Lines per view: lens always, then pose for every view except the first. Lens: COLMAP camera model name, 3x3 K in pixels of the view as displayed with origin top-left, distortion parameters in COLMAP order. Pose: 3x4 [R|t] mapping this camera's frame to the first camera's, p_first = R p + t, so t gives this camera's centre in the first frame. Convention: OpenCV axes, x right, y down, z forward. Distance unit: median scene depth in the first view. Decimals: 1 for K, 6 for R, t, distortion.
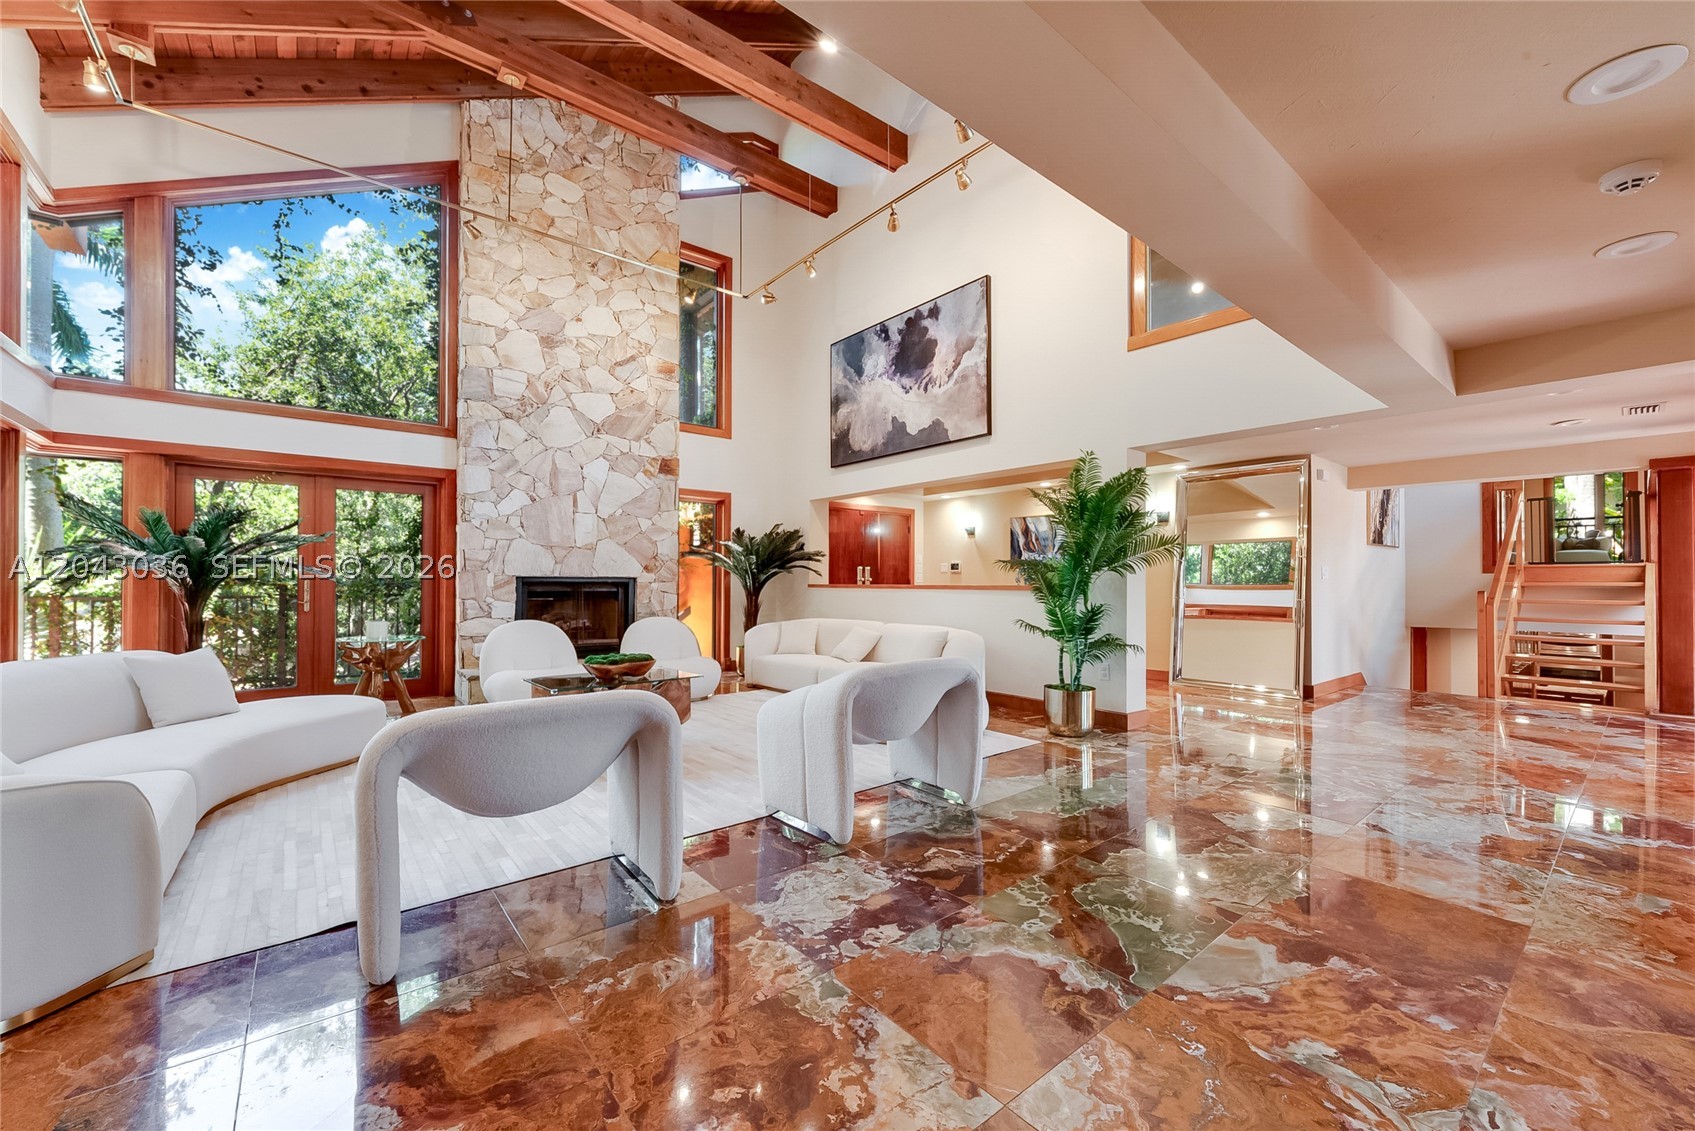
lens RADIAL K [[670.3, 0, 860.9], [0, 670.3, 577.3], [0, 0, 1]] dist [-0.002295, -0.000084]
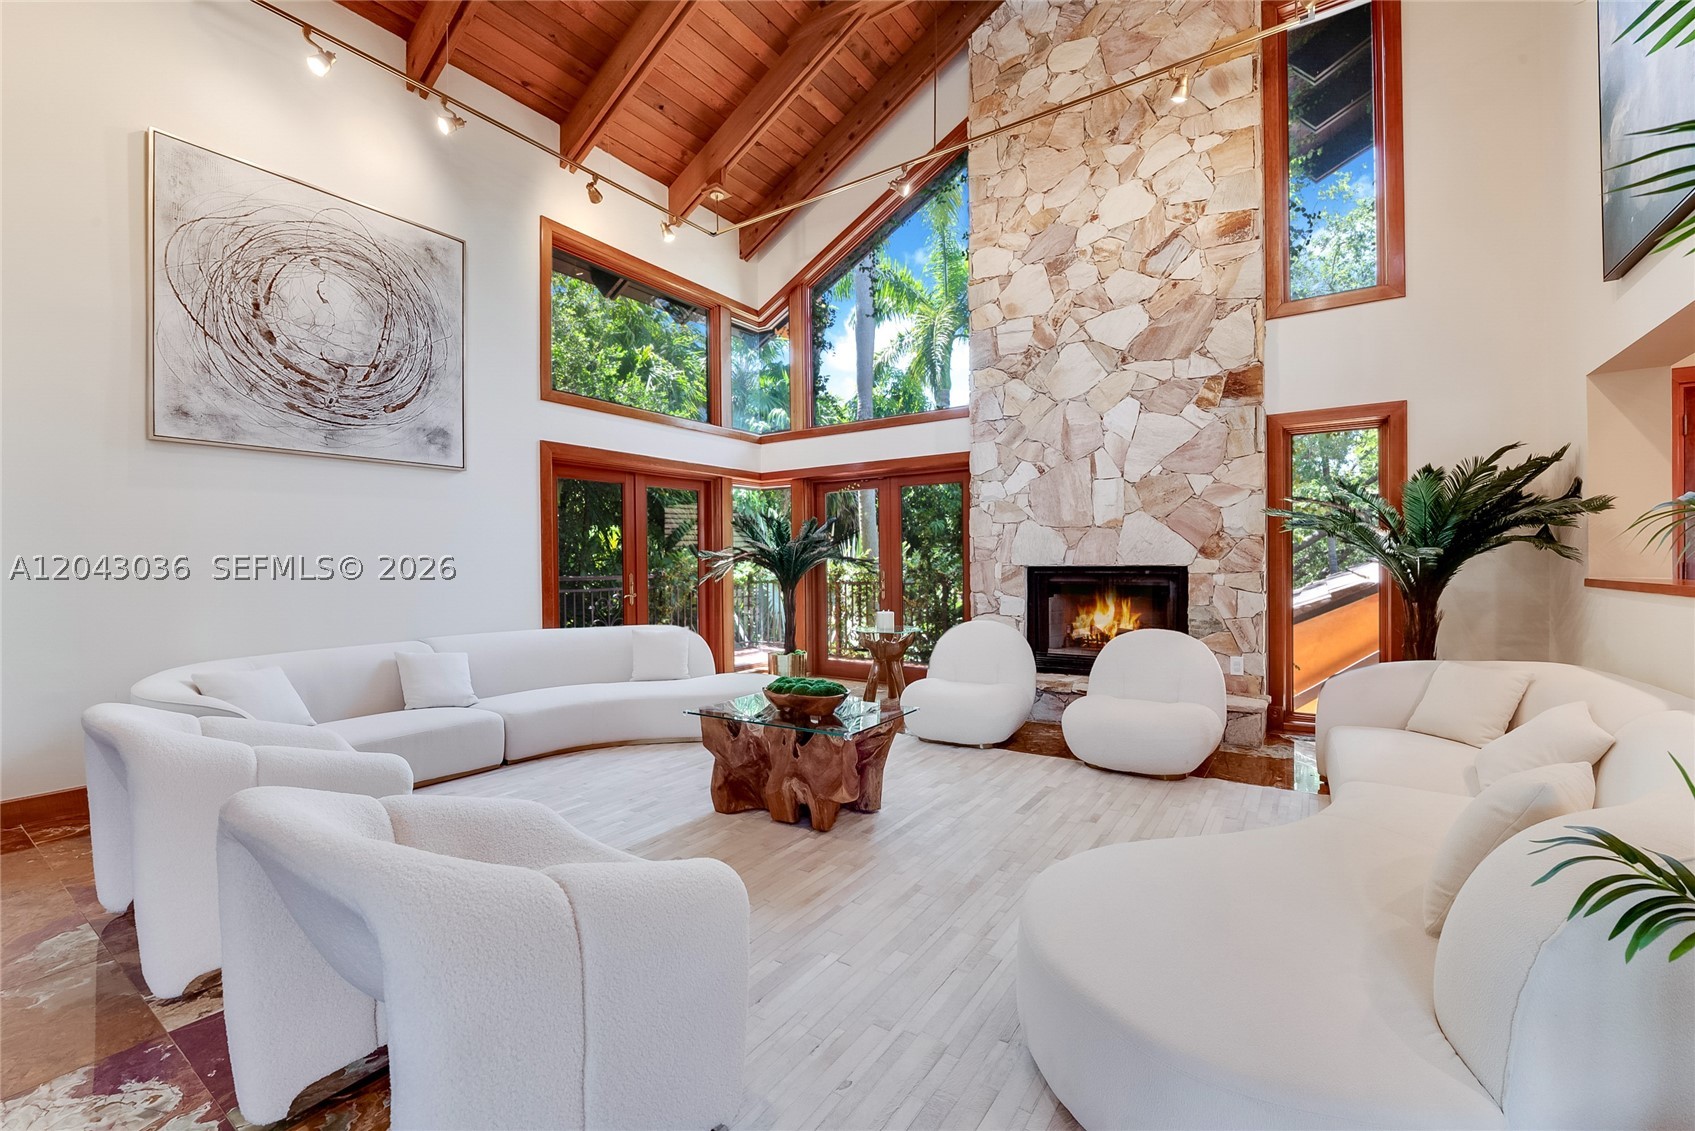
lens RADIAL K [[701.2, 0, 855.8], [0, 701.2, 568.4], [0, 0, 1]] dist [-0.004910, -0.000574]
pose [[0.278814, 0.000837, -0.960345, 0.252422], [0.016539, 0.999847, 0.005673, -0.007103], [0.960203, -0.017465, 0.278758, 0.537322]]
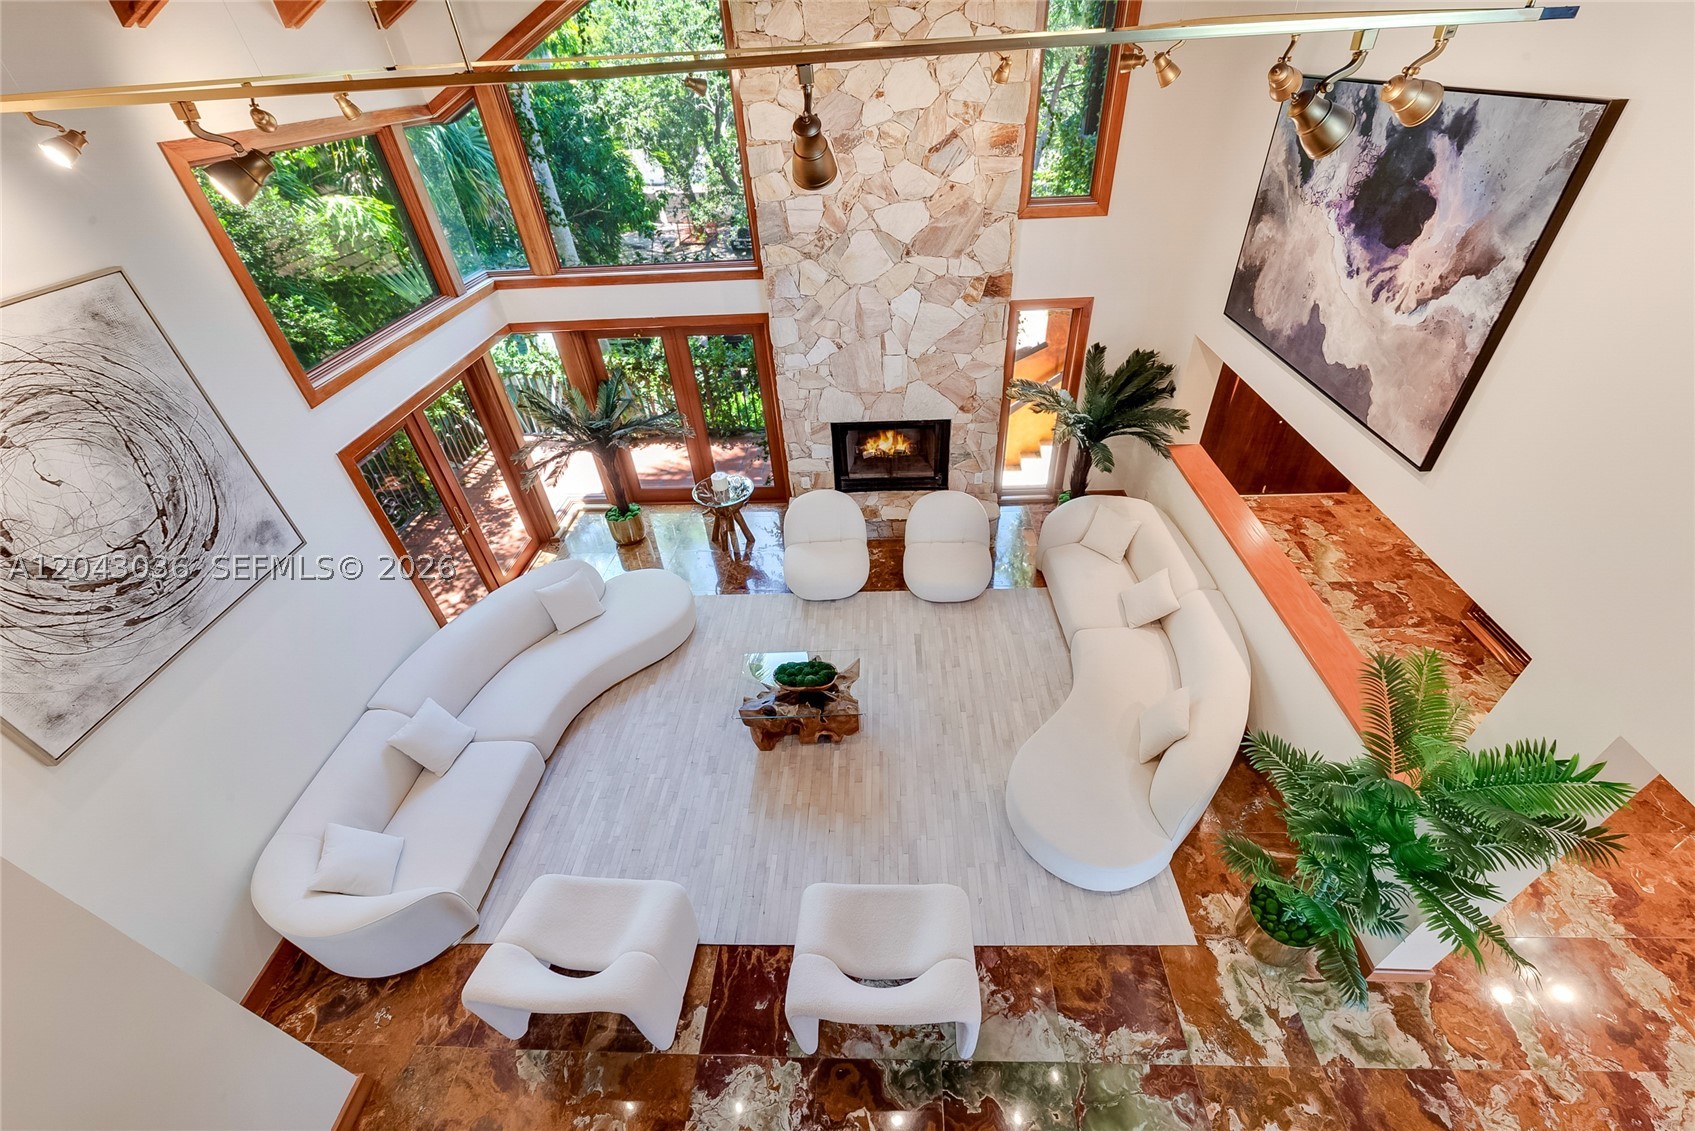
lens RADIAL K [[670.3, 0, 861.7], [0, 670.3, 569.7], [0, 0, 1]] dist [-0.002295, -0.000084]
pose [[0.746906, 0.384327, -0.542609, 0.157563], [0.051330, 0.780278, 0.623323, -0.445029], [0.662945, -0.493416, 0.563067, 0.333351]]
